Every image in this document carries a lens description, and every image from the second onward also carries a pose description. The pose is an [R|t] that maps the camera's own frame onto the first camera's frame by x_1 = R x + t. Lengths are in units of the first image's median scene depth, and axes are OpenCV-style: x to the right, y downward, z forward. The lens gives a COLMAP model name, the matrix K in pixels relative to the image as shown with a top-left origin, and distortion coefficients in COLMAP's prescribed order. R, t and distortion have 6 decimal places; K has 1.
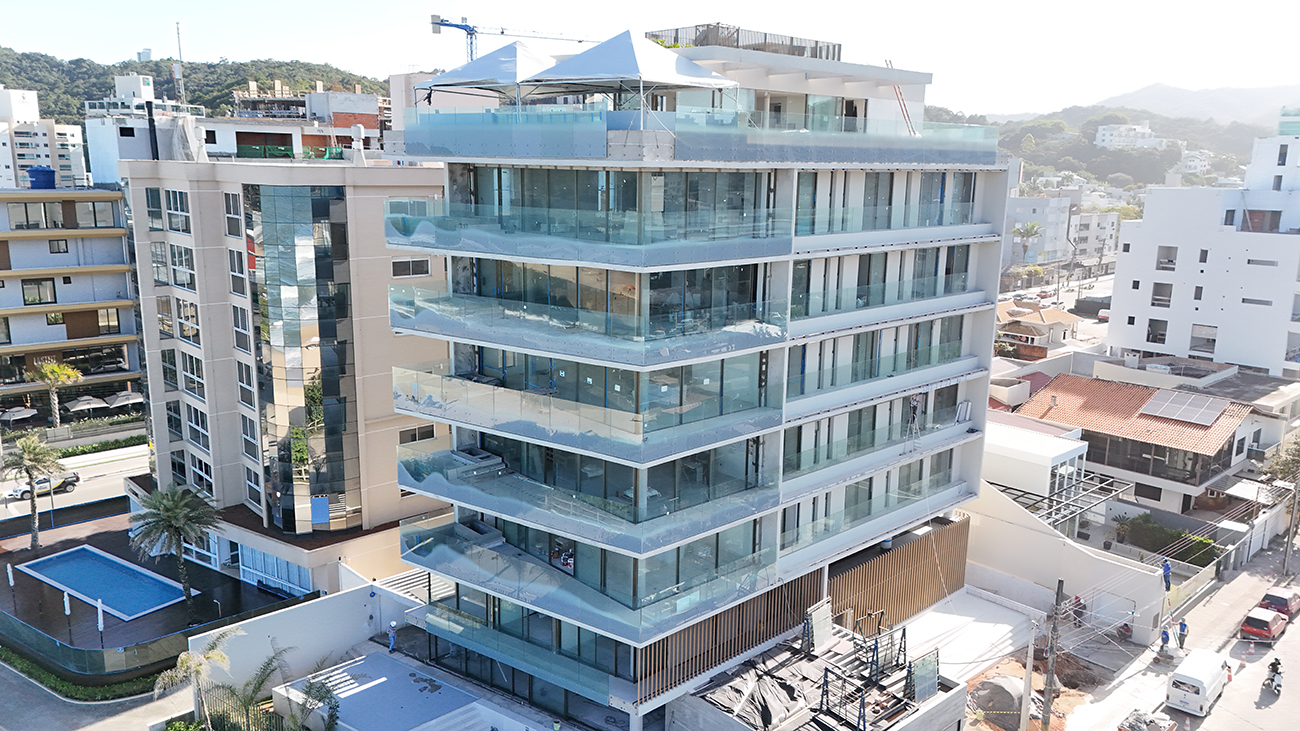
lens RADIAL K [[958.4, 0, 651.0], [0, 958.4, 368.1], [0, 0, 1]] dist [0.063870, -0.057187]
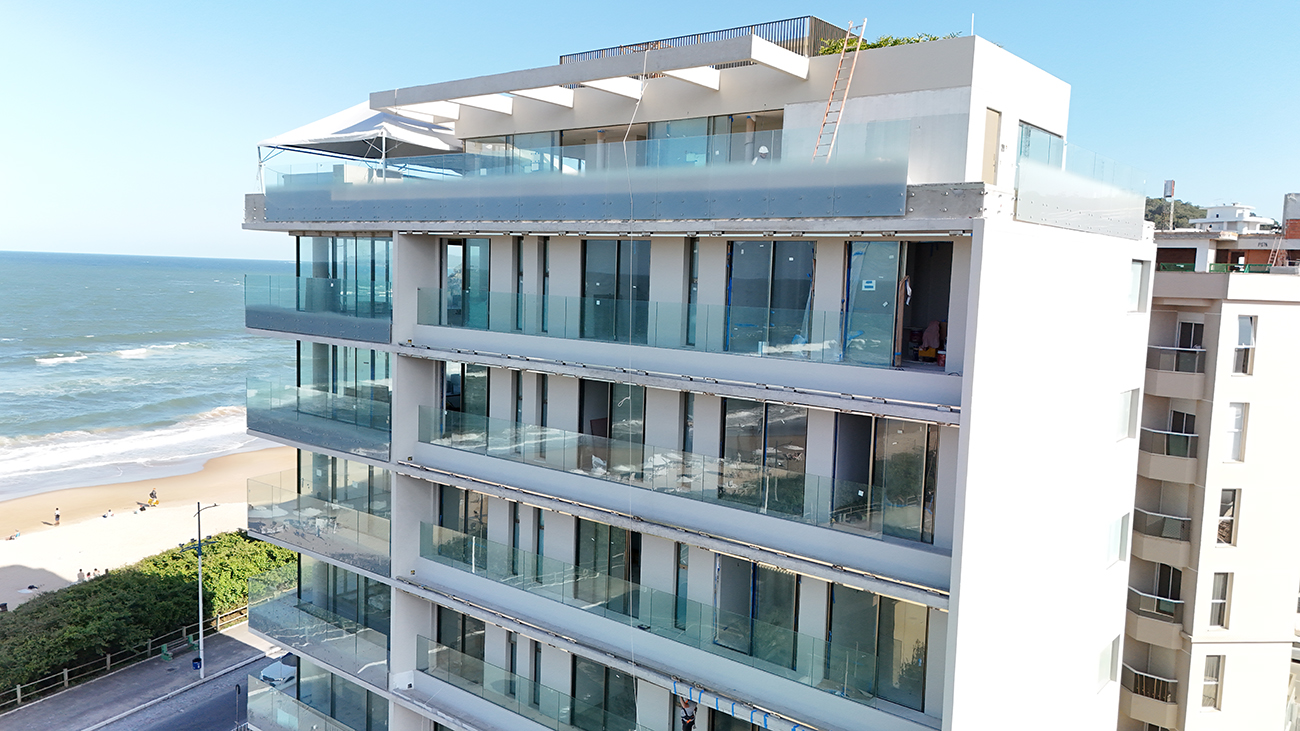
lens RADIAL K [[958.8, 0, 653.8], [0, 958.8, 361.0], [0, 0, 1]] dist [0.061759, -0.059102]
pose [[0.148758, 0.082829, -0.985399, 0.695312], [-0.237536, 0.970303, 0.045701, -0.145220], [0.959921, 0.227269, 0.164015, 0.830619]]
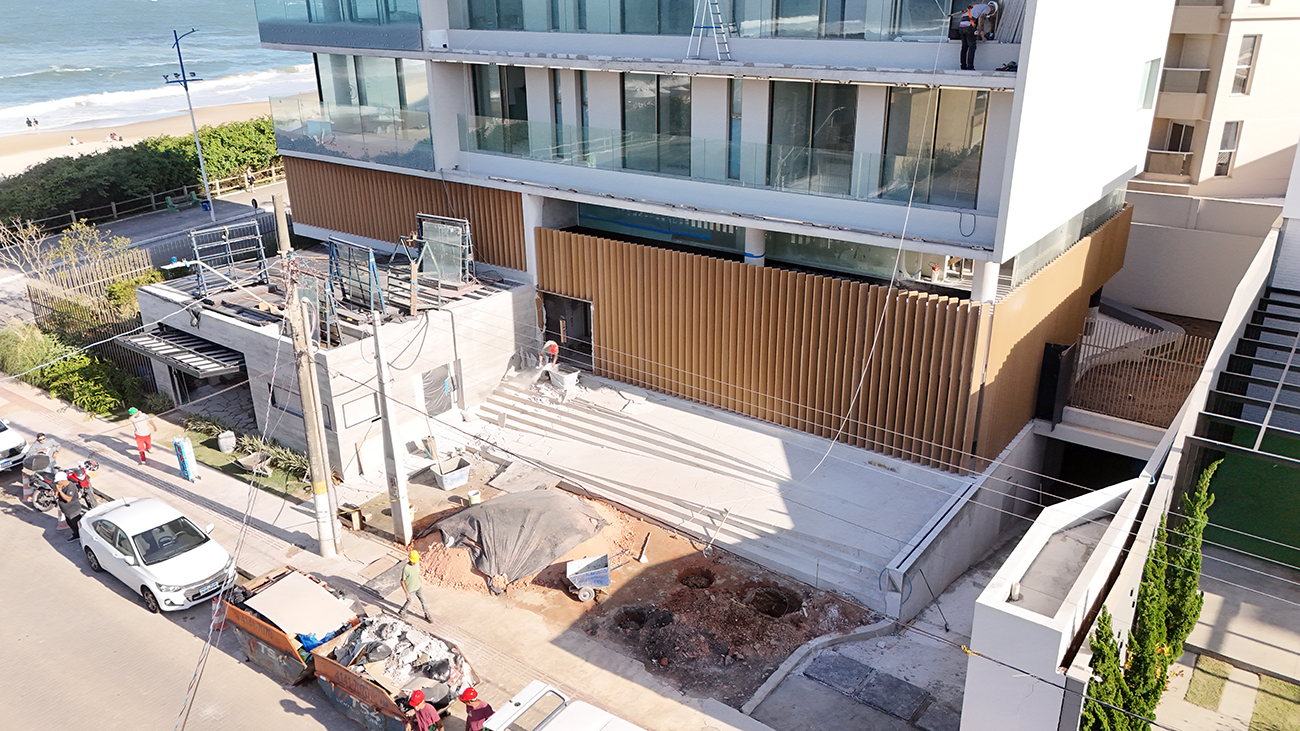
lens RADIAL K [[947.6, 0, 649.1], [0, 947.6, 370.6], [0, 0, 1]] dist [0.070920, -0.056696]
pose [[0.191486, 0.353671, -0.915560, 0.715004], [-0.194709, 0.927970, 0.317742, 0.092309], [0.961988, 0.117425, 0.246556, 0.827691]]
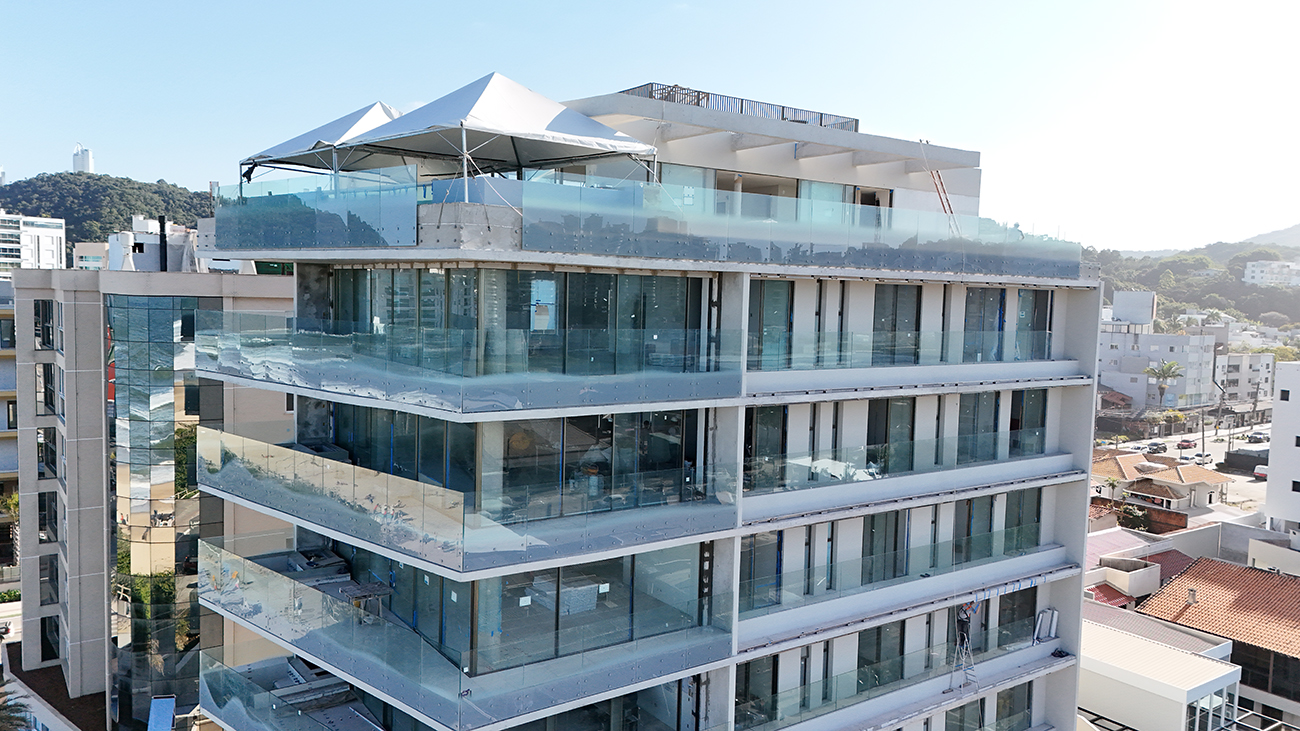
lens RADIAL K [[958.4, 0, 651.0], [0, 958.4, 368.1], [0, 0, 1]] dist [0.063870, -0.057187]
pose [[0.991945, 0.021272, -0.124871, 0.128587], [-0.037782, 0.990612, -0.131375, -0.038164], [0.120905, 0.135035, 0.983437, 0.258876]]
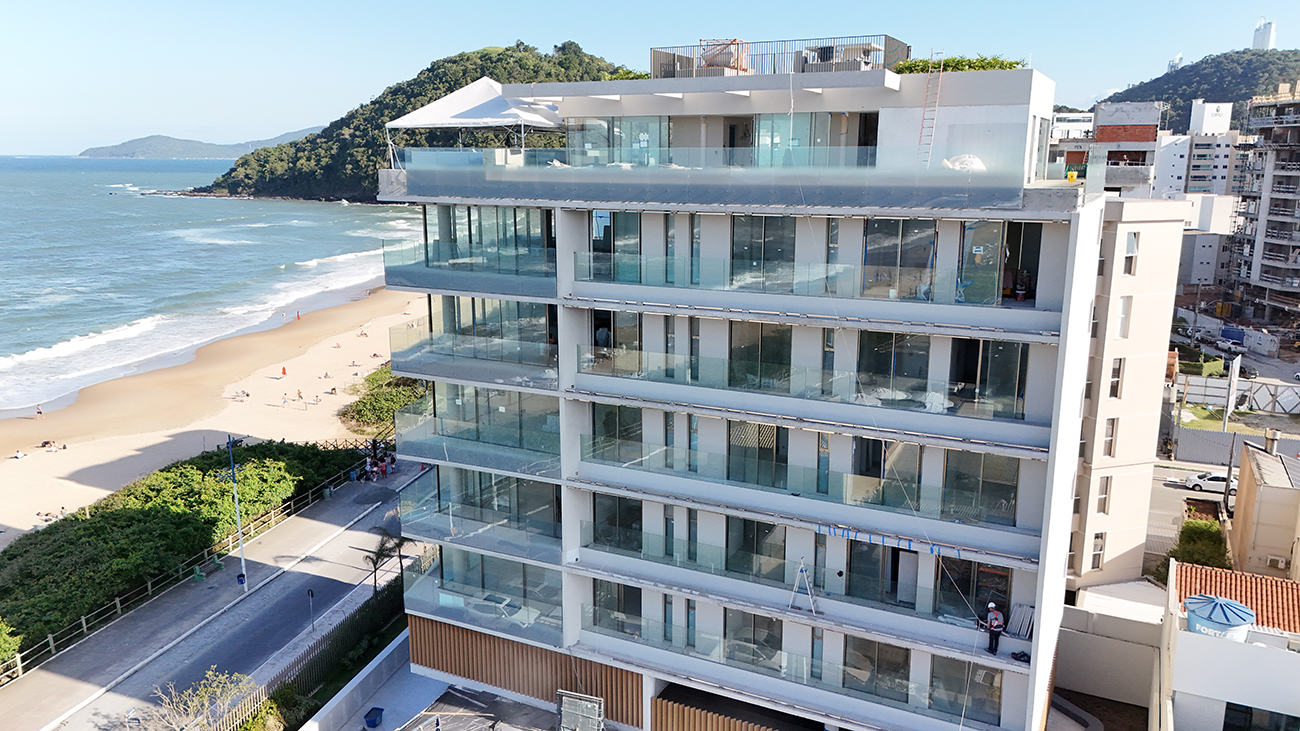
lens RADIAL K [[958.4, 0, 651.0], [0, 958.4, 368.1], [0, 0, 1]] dist [0.063870, -0.057187]
pose [[0.352545, 0.186814, -0.916958, 0.800579], [-0.192742, 0.973357, 0.124200, -0.143551], [0.915730, 0.132950, 0.379159, 0.566906]]
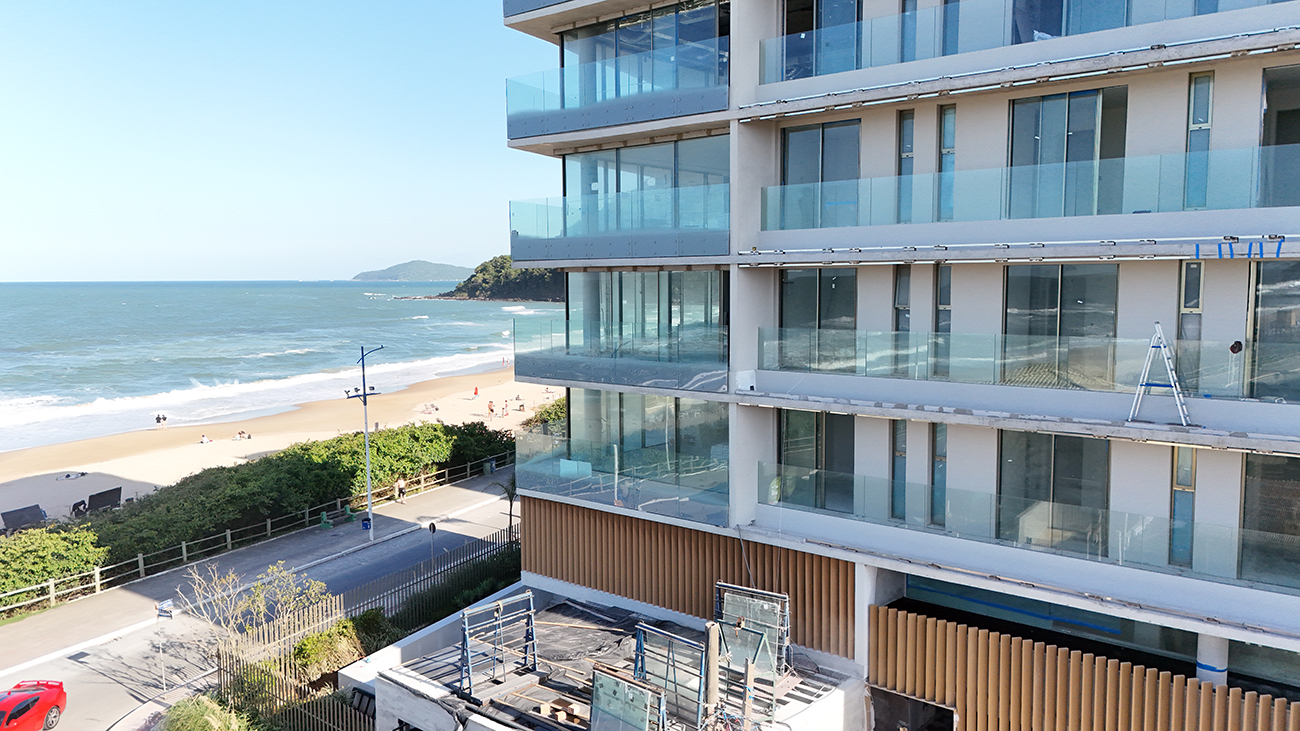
lens RADIAL K [[958.4, 0, 651.0], [0, 958.4, 368.1], [0, 0, 1]] dist [0.063870, -0.057187]
pose [[0.136781, 0.078365, -0.987497, 0.583383], [-0.198024, 0.978908, 0.050254, 0.093113], [0.970607, 0.188675, 0.149414, 0.699274]]
